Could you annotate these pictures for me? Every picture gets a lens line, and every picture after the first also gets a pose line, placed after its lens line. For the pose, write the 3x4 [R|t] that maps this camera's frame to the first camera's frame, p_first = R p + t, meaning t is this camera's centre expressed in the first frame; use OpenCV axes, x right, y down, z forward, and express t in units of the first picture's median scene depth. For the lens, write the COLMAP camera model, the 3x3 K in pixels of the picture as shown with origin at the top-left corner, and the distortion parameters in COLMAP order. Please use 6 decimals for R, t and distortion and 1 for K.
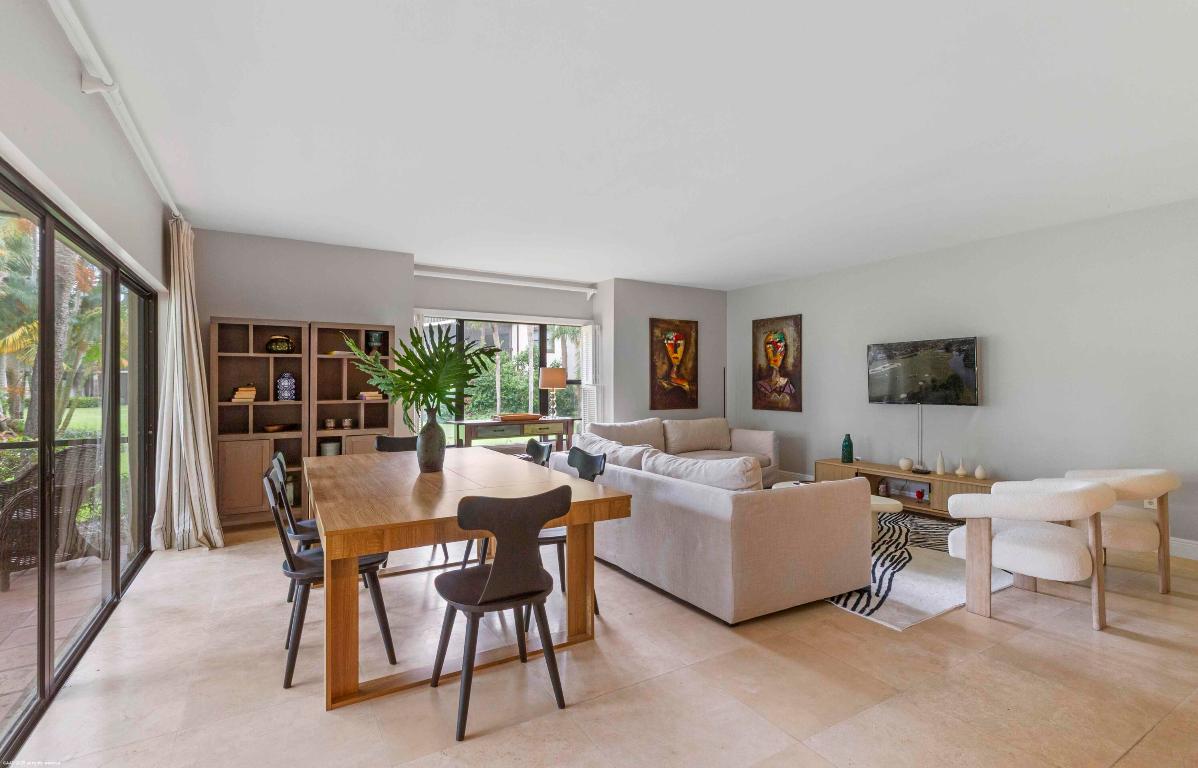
lens RADIAL K [[546.0, 0, 603.8], [0, 546.0, 386.1], [0, 0, 1]] dist [-0.009645, -0.000307]
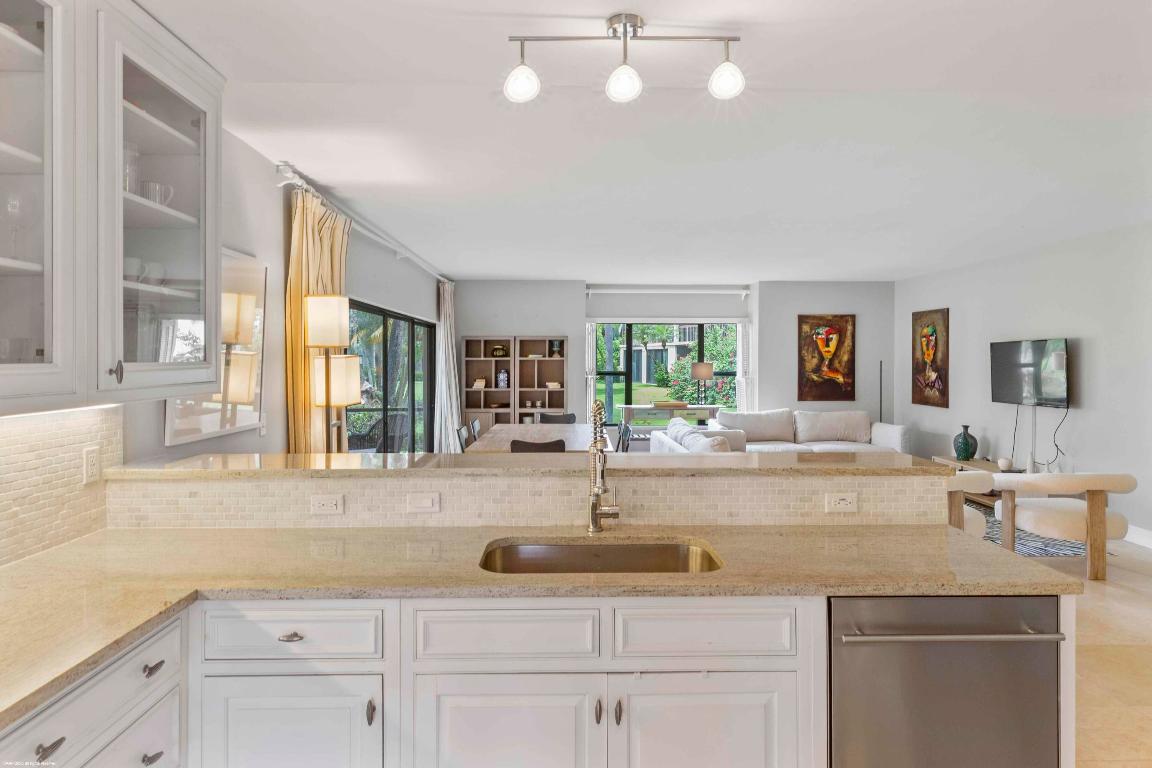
lens RADIAL K [[686.0, 0, 573.8], [0, 686.0, 375.0], [0, 0, 1]] dist [-0.002939, -0.001297]
pose [[0.860725, 0.013127, -0.508900, 0.455876], [-0.001577, 0.999731, 0.023122, -0.043608], [0.509067, -0.019099, 0.860515, -0.445021]]
